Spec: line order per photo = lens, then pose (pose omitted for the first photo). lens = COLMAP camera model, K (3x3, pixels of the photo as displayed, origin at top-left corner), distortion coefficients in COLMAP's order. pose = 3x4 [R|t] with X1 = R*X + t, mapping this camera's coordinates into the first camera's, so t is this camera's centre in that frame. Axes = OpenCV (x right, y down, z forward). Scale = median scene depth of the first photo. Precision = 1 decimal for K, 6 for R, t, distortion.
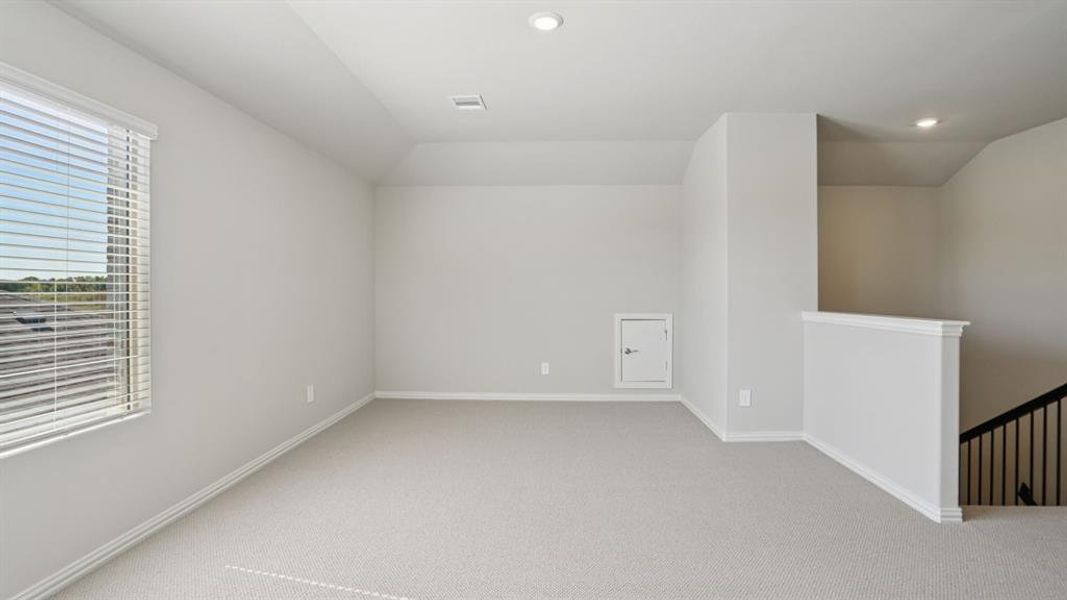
lens RADIAL K [[513.9, 0, 531.8], [0, 513.9, 289.0], [0, 0, 1]] dist [-0.055902, 0.024499]
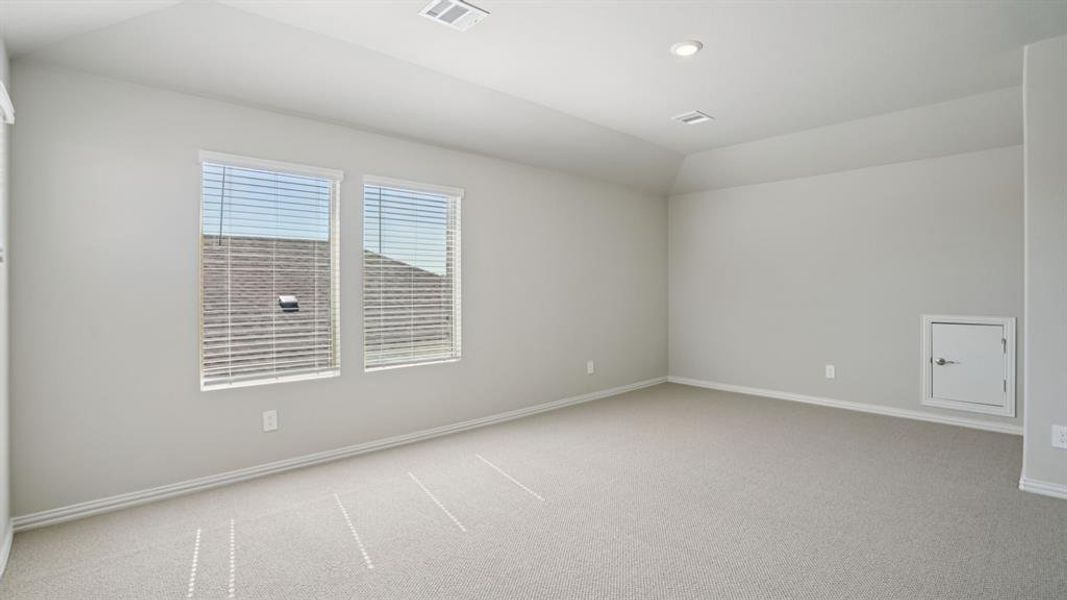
lens RADIAL K [[513.9, 0, 531.8], [0, 513.9, 289.0], [0, 0, 1]] dist [-0.055902, 0.024499]
pose [[0.694044, -0.000652, -0.719932, 0.318688], [0.003887, 0.999988, 0.002841, 0.001460], [0.719922, -0.004770, 0.694039, -0.015850]]
